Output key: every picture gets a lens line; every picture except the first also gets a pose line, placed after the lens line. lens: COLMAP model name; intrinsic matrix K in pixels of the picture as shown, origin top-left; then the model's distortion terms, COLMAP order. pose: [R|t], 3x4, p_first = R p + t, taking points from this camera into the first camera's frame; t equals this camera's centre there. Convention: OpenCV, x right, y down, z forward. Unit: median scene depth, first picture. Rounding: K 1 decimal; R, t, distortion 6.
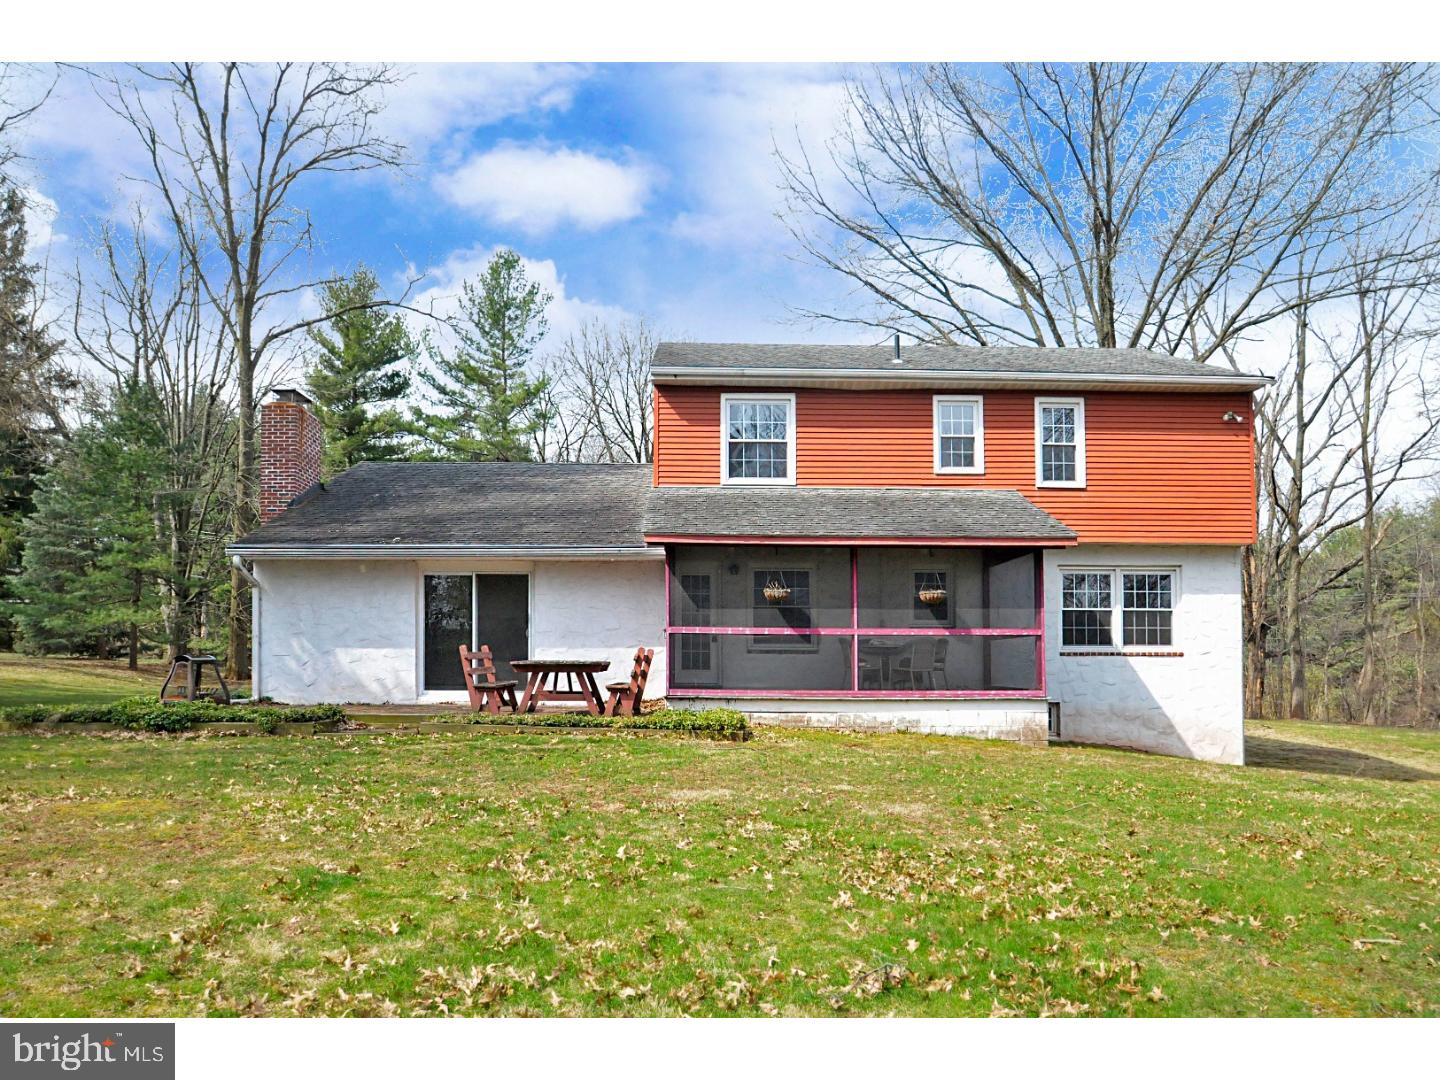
lens RADIAL K [[1015.0, 0, 720.0], [0, 1015.0, 540.0], [0, 0, 1]] dist [-0.002885, -0.000287]
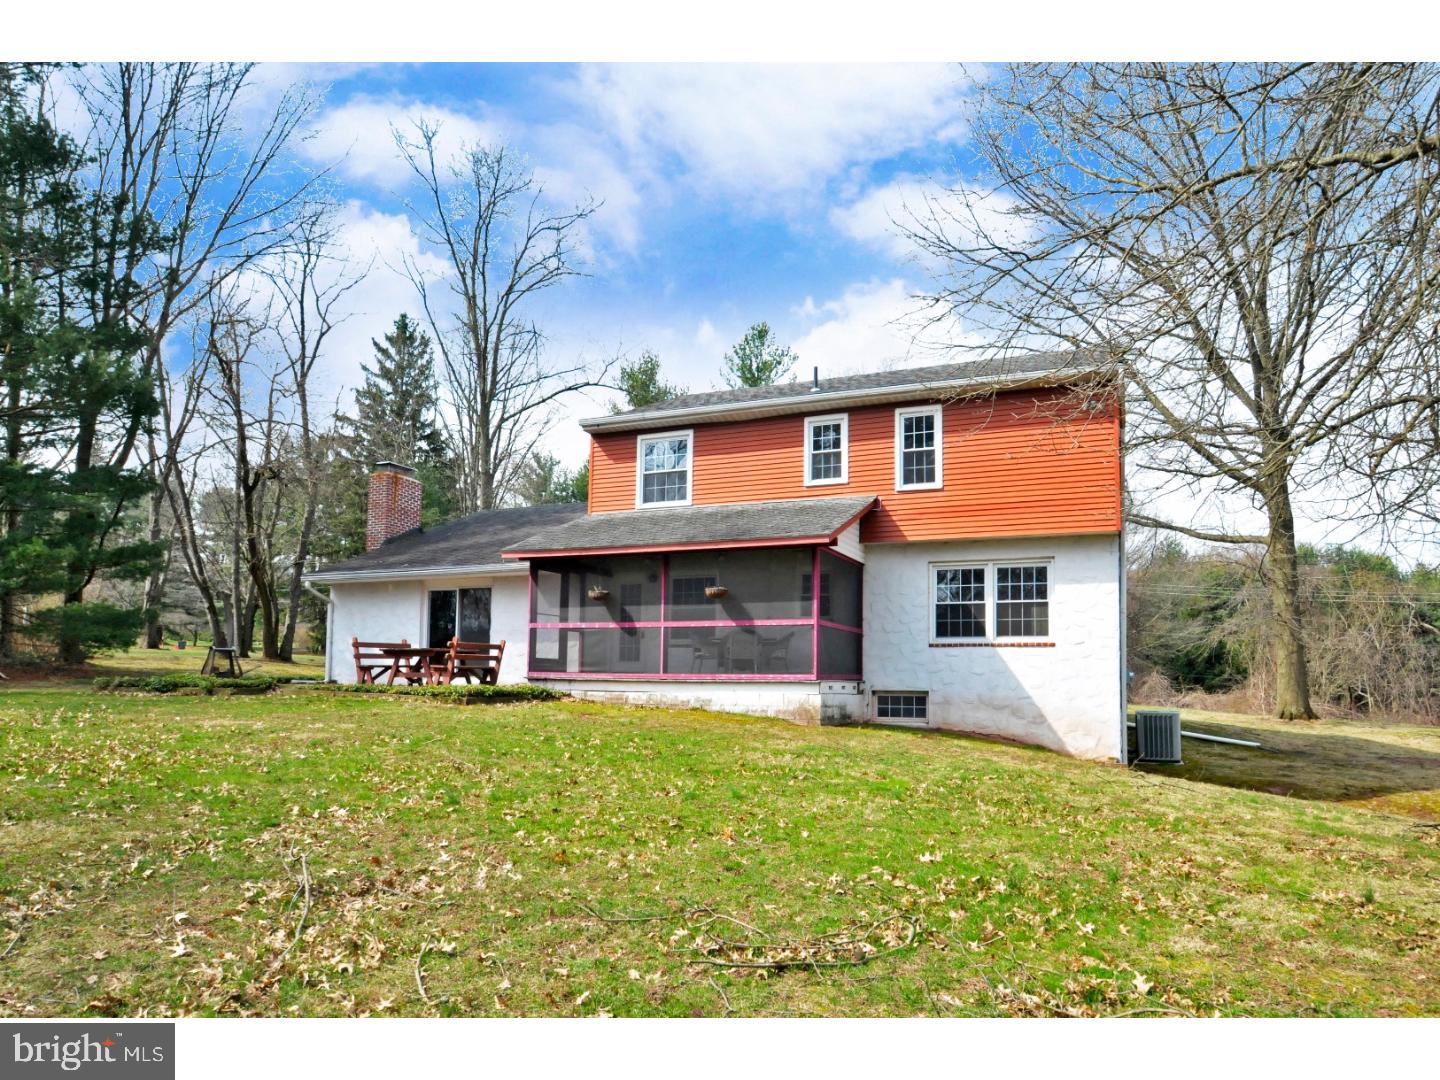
lens RADIAL K [[910.2, 0, 720.0], [0, 910.2, 540.0], [0, 0, 1]] dist [-0.001008, -0.000515]
pose [[0.913453, -0.057470, -0.402865, 0.525303], [0.045020, 0.998172, -0.040315, 0.030633], [0.404446, 0.018689, 0.914371, 0.035219]]
